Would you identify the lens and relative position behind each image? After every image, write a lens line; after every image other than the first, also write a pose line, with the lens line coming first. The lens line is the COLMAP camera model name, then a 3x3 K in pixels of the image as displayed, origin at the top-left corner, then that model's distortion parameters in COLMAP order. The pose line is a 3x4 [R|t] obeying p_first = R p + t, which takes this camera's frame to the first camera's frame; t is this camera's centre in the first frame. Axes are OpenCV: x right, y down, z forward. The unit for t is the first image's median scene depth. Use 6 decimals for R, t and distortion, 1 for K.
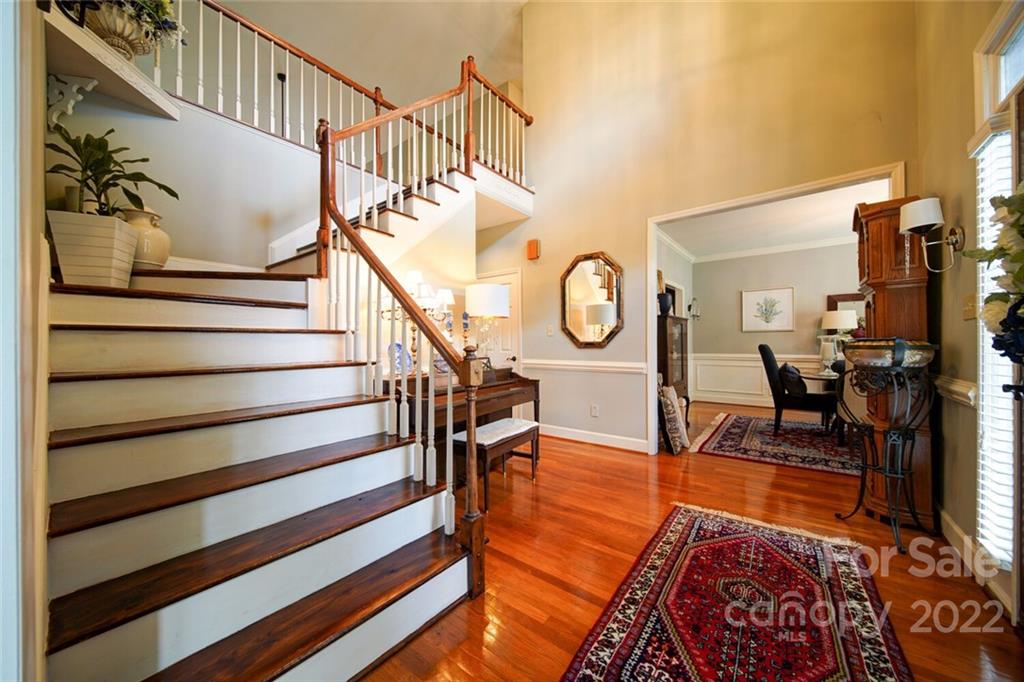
lens RADIAL K [[361.3, 0, 511.9], [0, 361.3, 343.5], [0, 0, 1]] dist [-0.000893, -0.000156]
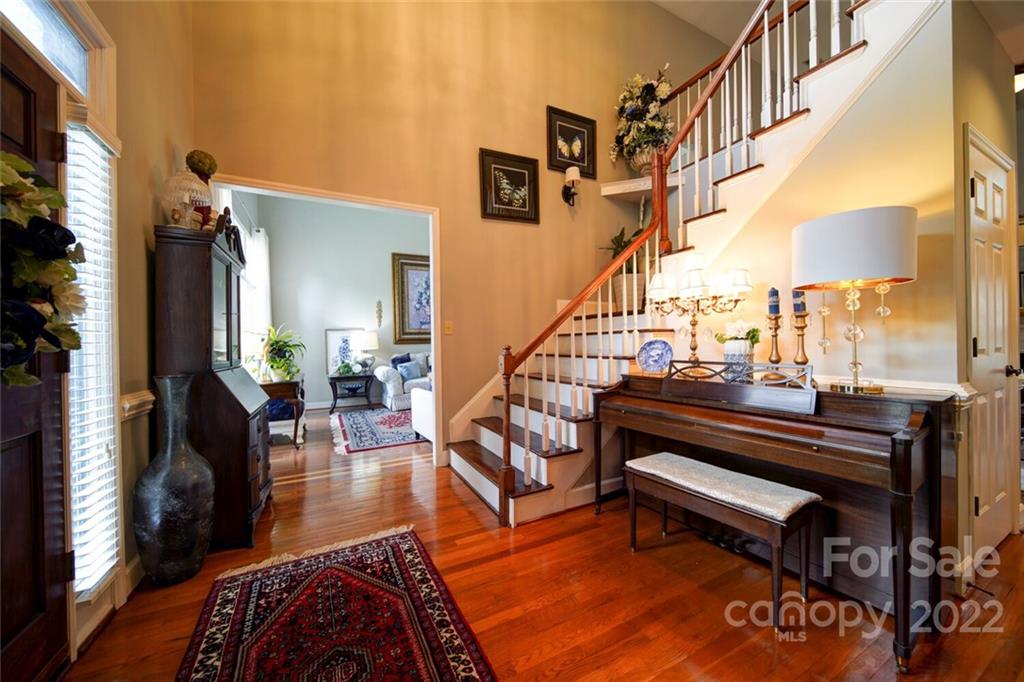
lens RADIAL K [[361.3, 0, 511.9], [0, 361.3, 343.5], [0, 0, 1]] dist [-0.000893, -0.000156]
pose [[-0.412477, 0.008677, -0.910927, 1.235096], [0.012121, 0.999918, 0.004037, -0.010914], [0.910887, -0.009376, -0.412549, 1.727140]]
